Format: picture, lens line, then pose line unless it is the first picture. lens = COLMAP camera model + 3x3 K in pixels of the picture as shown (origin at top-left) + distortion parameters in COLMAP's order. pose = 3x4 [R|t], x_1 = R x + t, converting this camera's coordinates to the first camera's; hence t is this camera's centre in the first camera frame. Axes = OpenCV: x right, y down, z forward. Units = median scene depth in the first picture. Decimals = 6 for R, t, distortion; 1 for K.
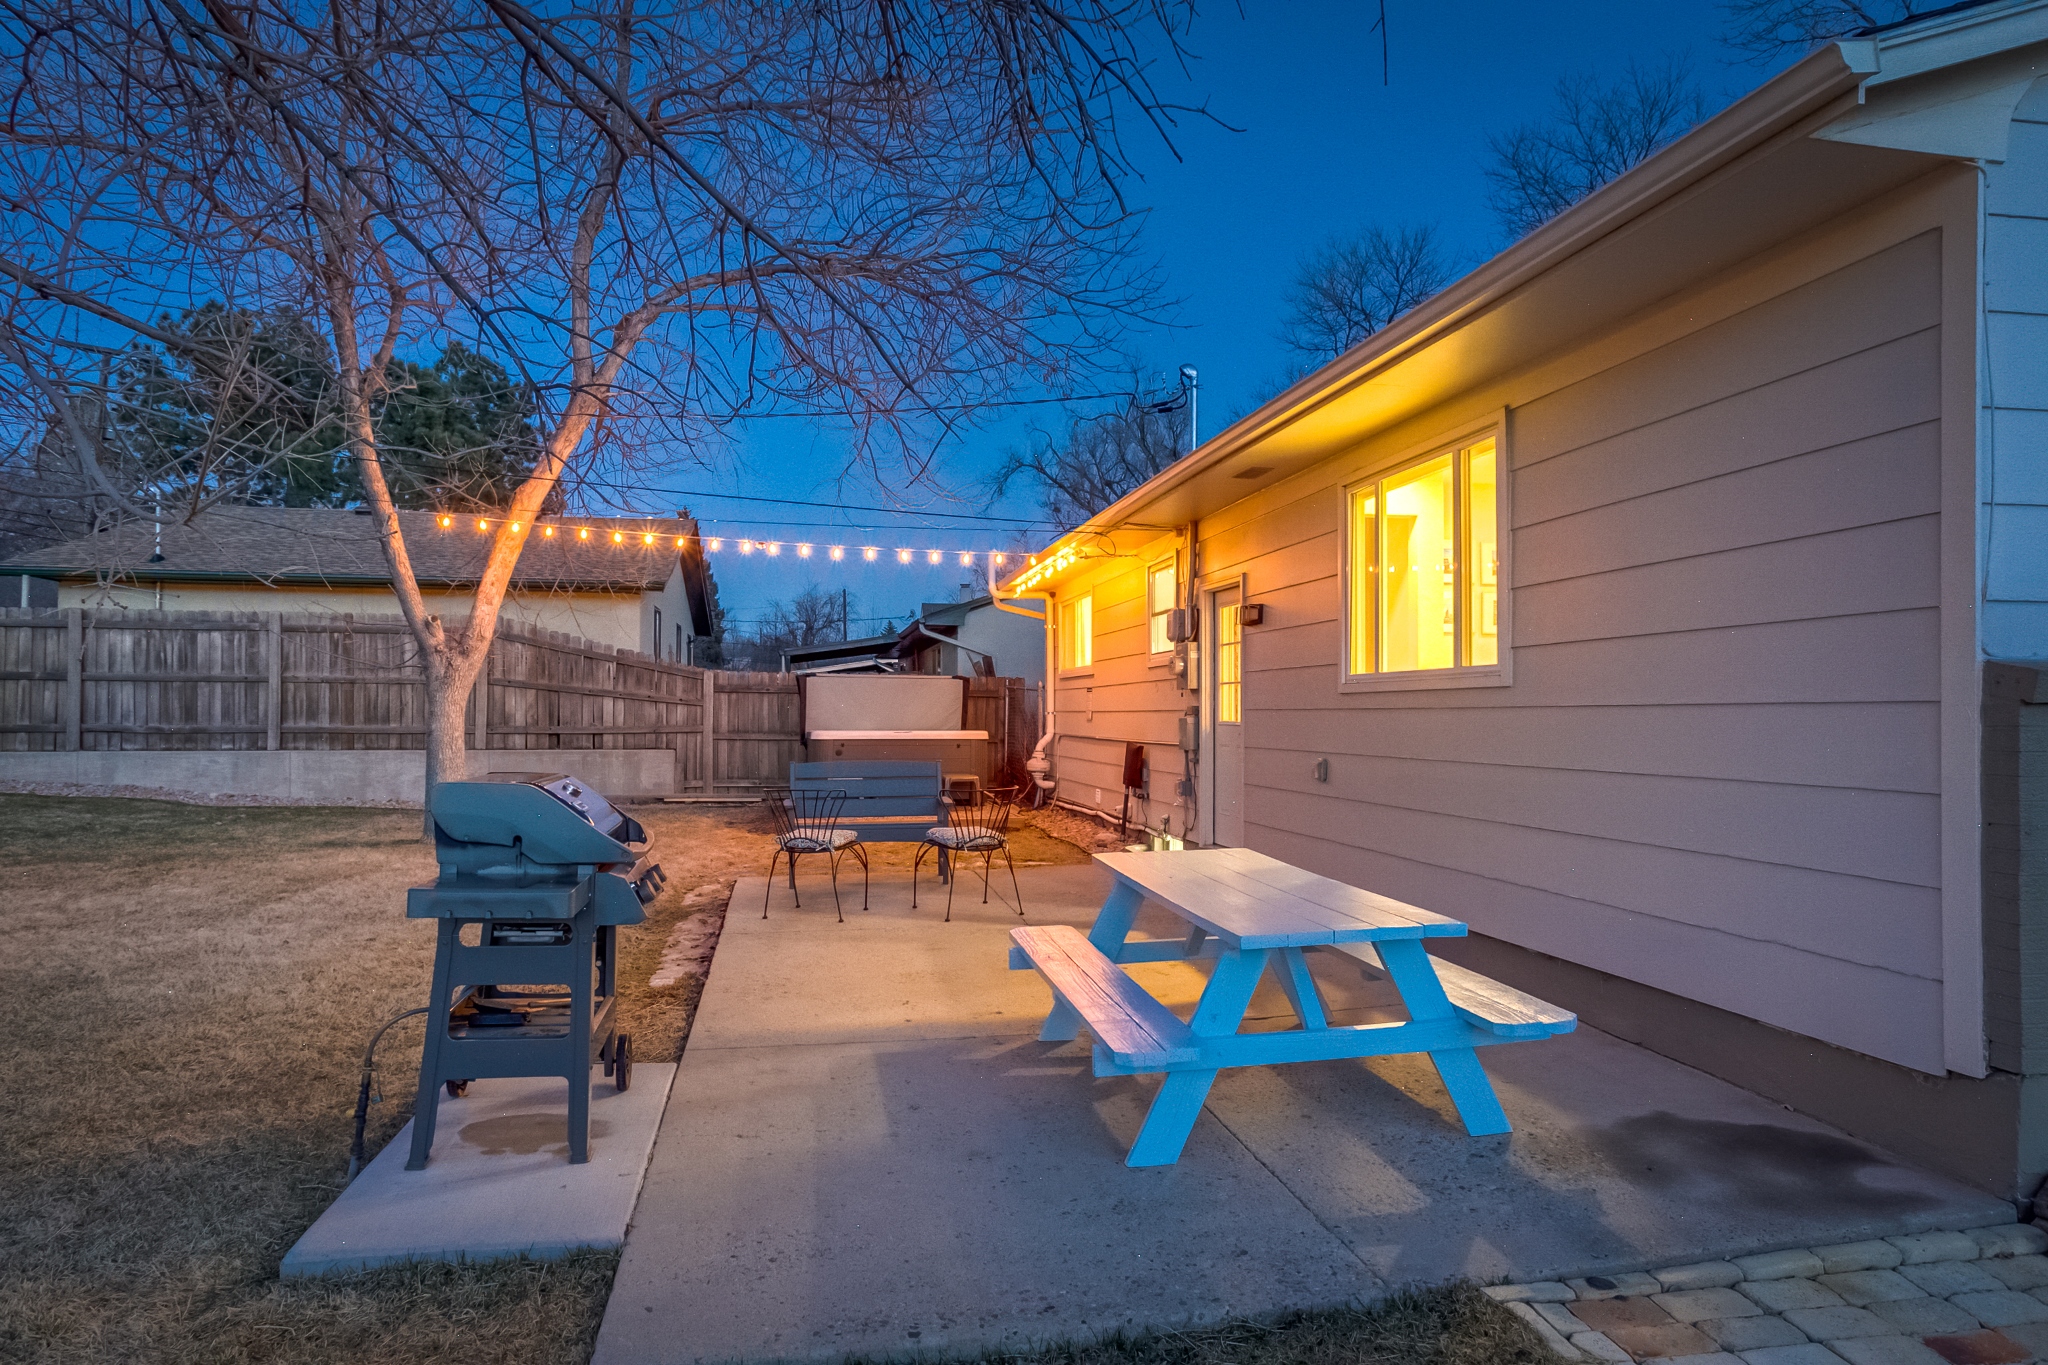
lens RADIAL K [[1205.8, 0, 1028.0], [0, 1205.8, 691.6], [0, 0, 1]] dist [0.001604, 0.000048]
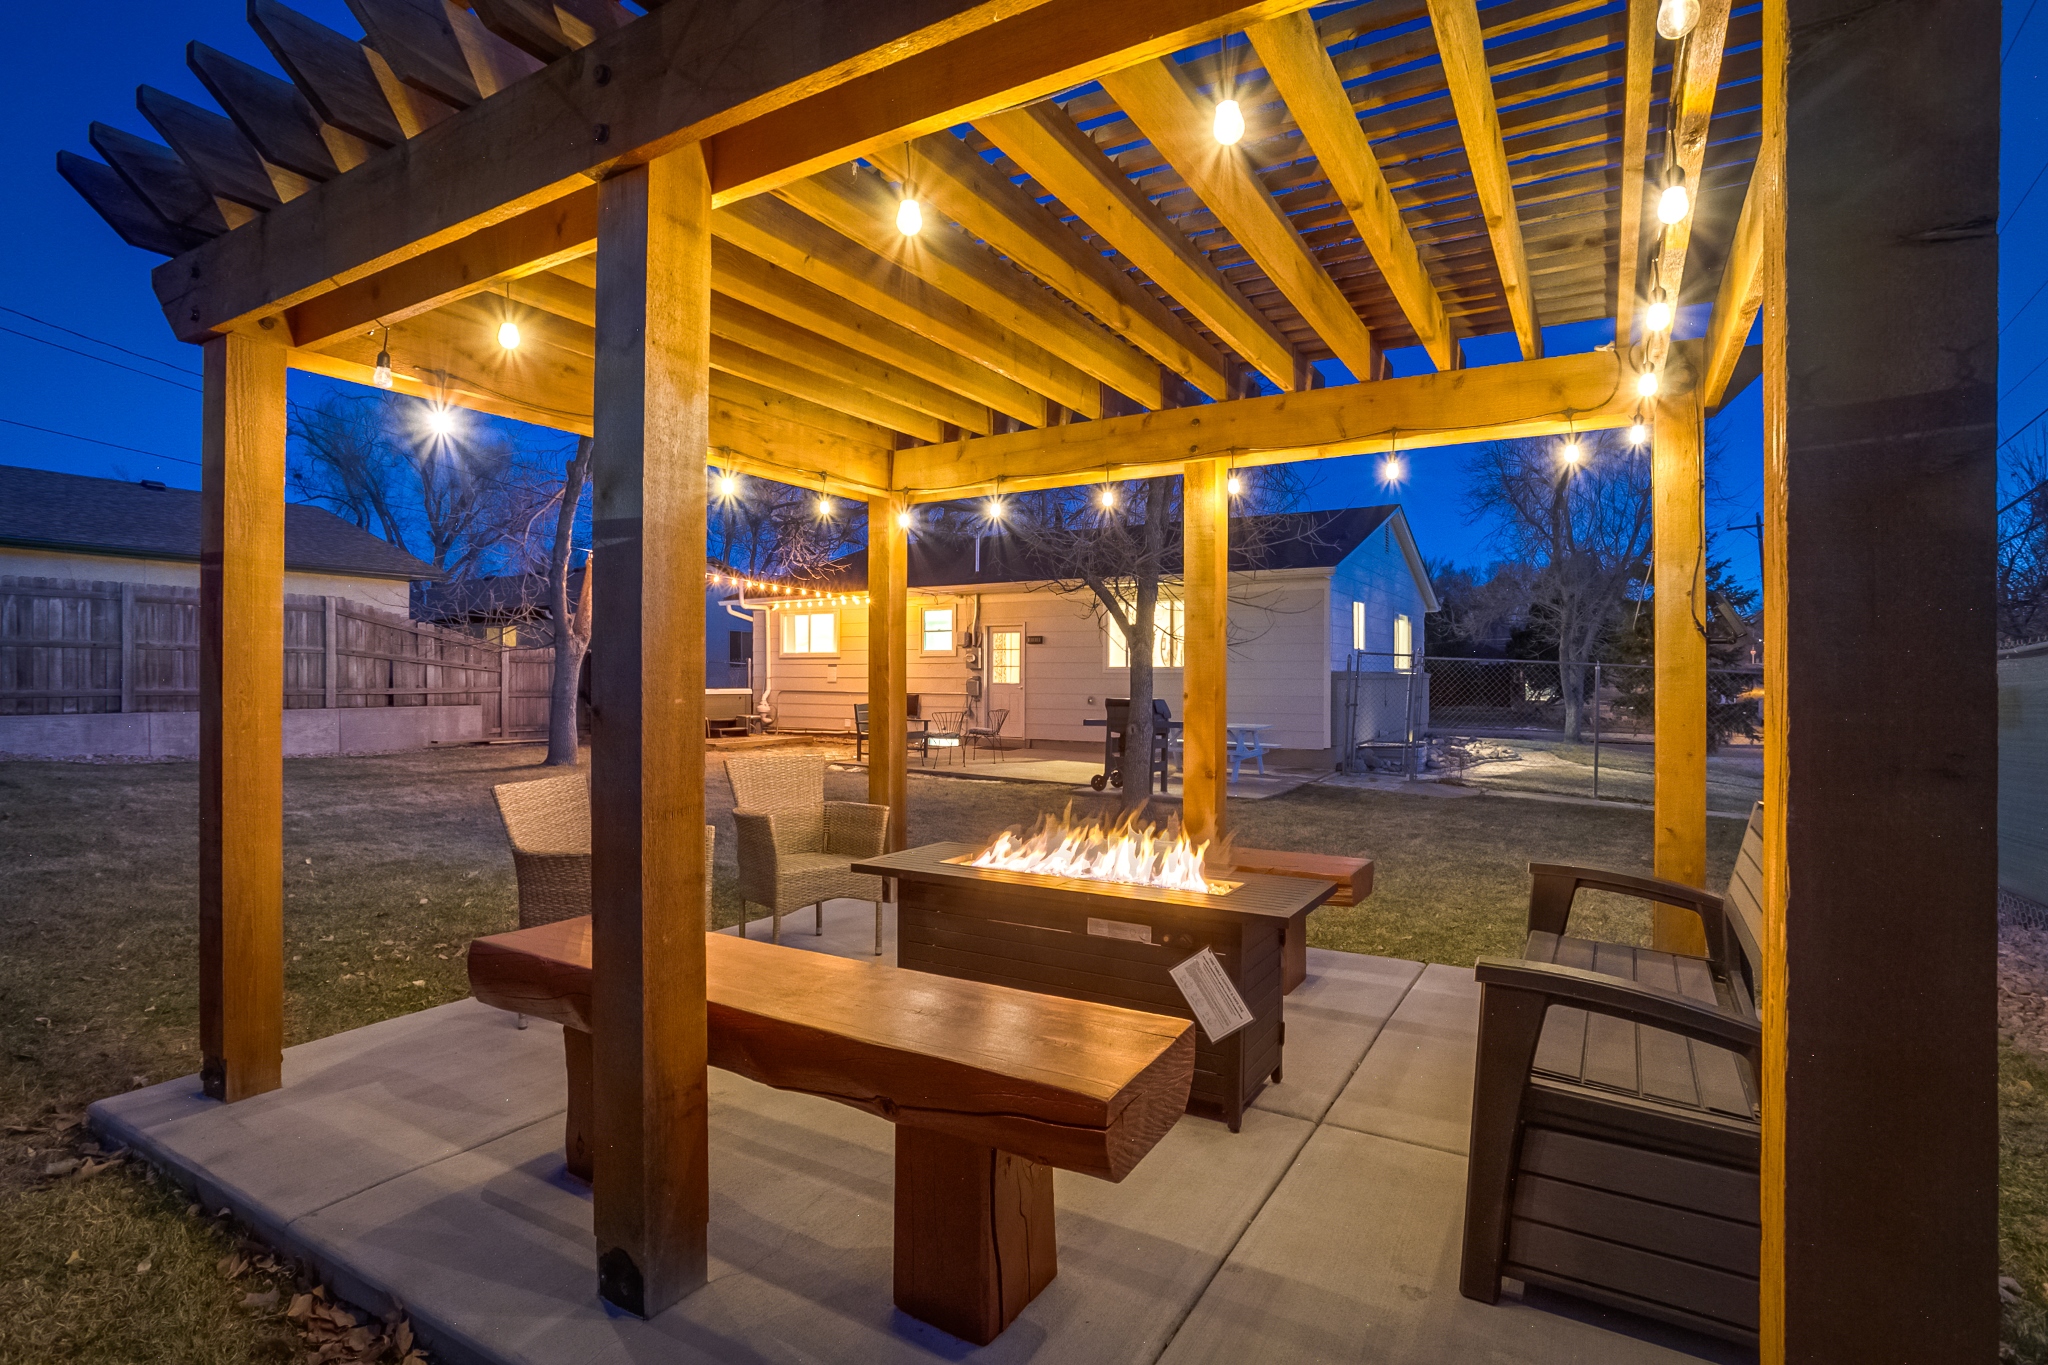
lens RADIAL K [[978.9, 0, 1017.3], [0, 978.9, 679.2], [0, 0, 1]] dist [-0.003359, -0.000195]
pose [[0.655672, -0.000555, 0.755046, -0.756352], [-0.016706, 0.999744, 0.015242, -0.007486], [-0.754861, -0.022608, 0.655495, -0.159616]]
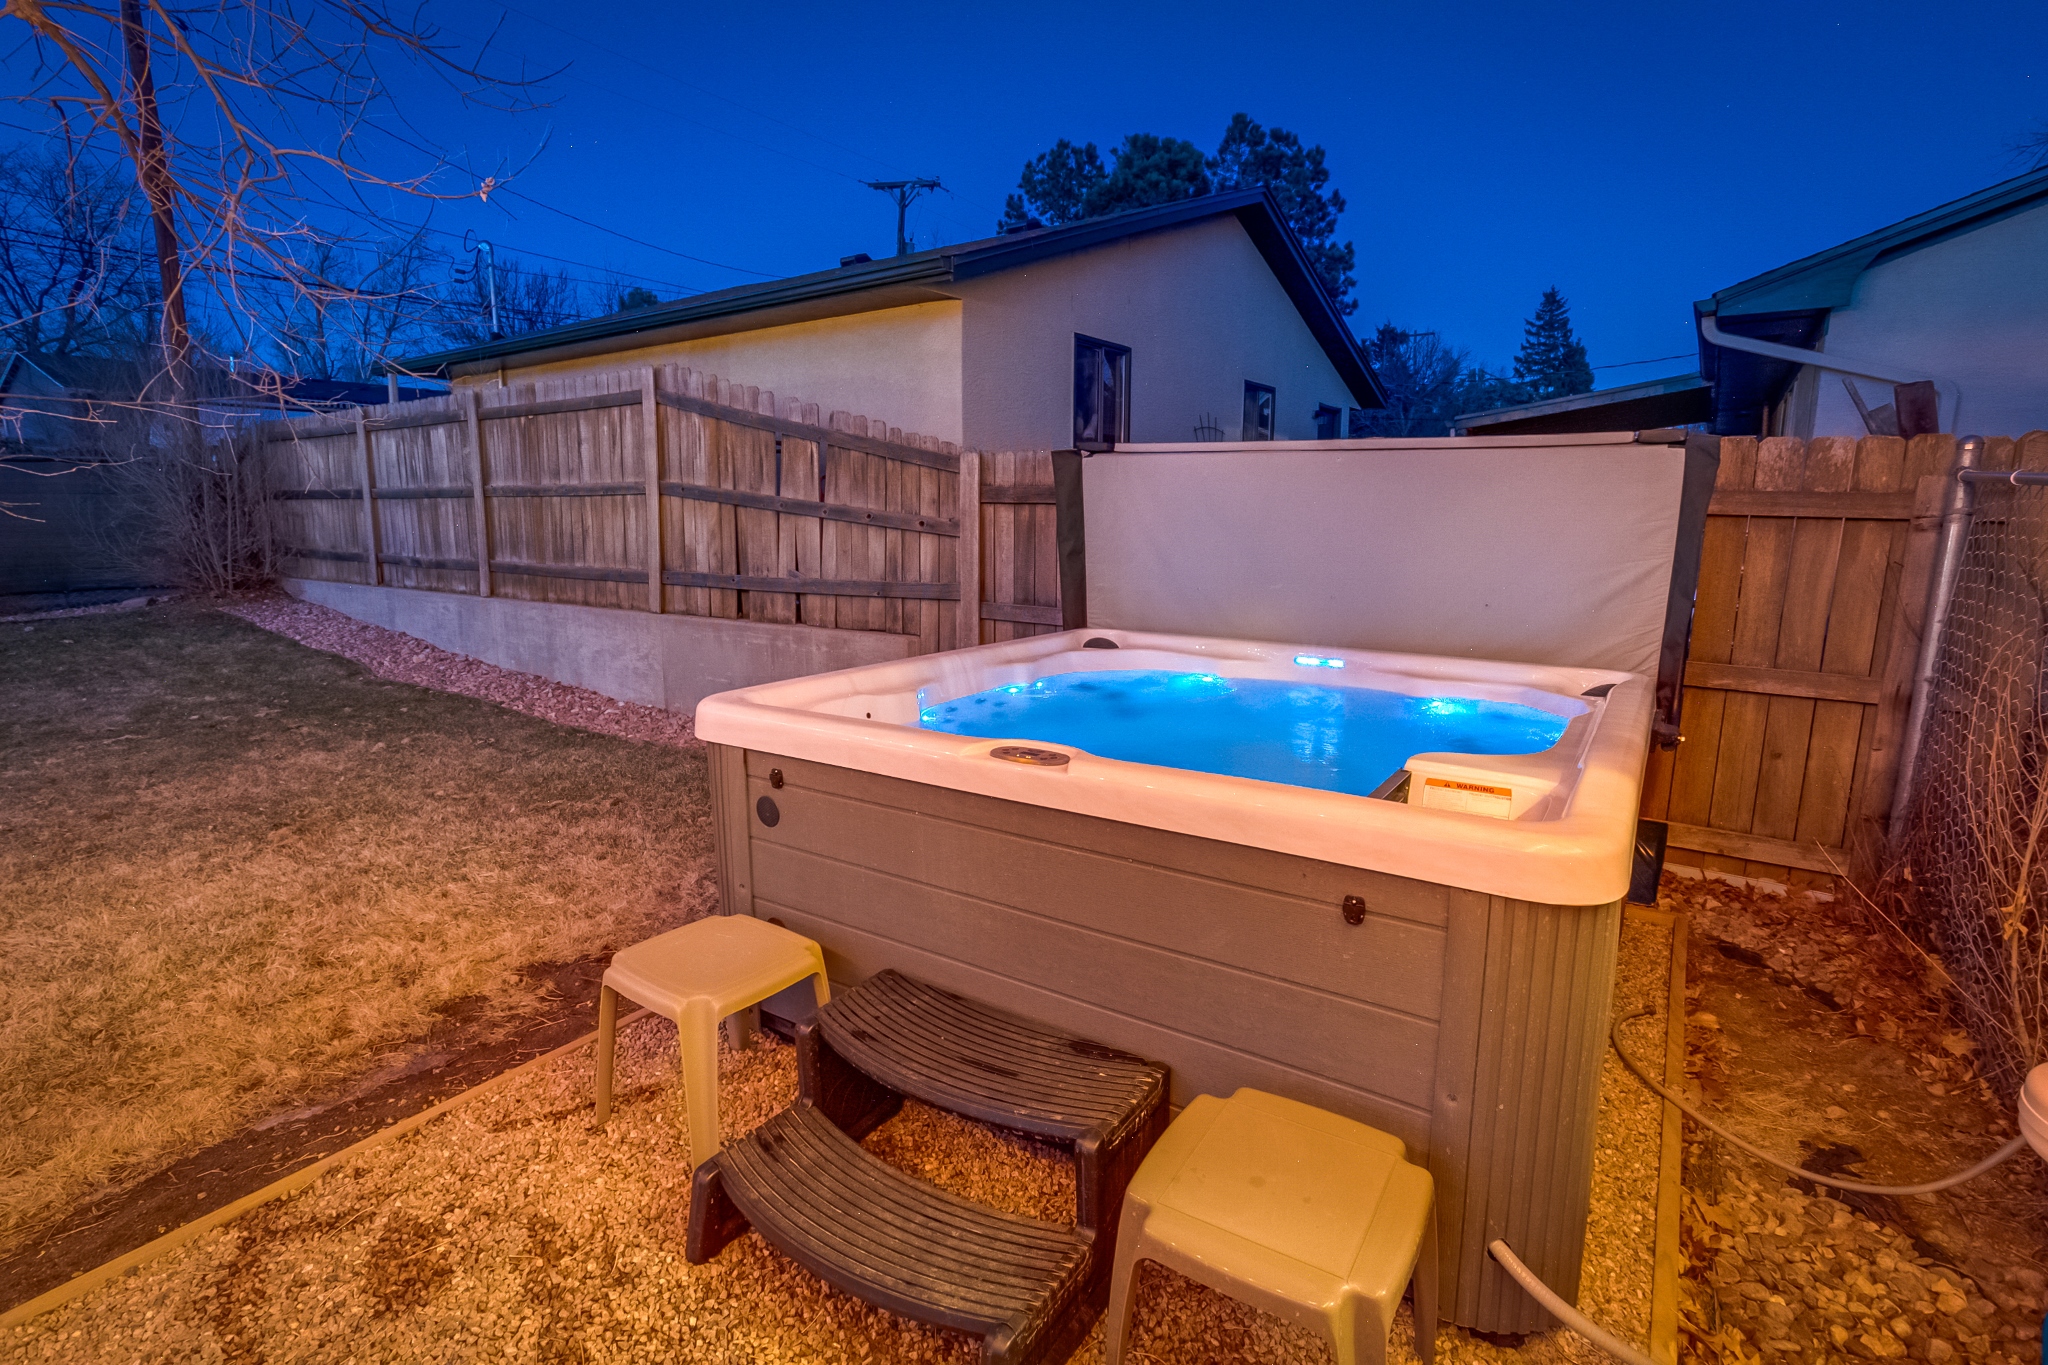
lens RADIAL K [[978.9, 0, 1020.5], [0, 978.9, 678.4], [0, 0, 1]] dist [-0.003359, -0.000195]
pose [[0.706364, 0.113766, -0.698647, -0.014126], [0.015085, 0.984356, 0.175543, 0.001031], [0.707688, -0.134536, 0.693597, 0.816563]]
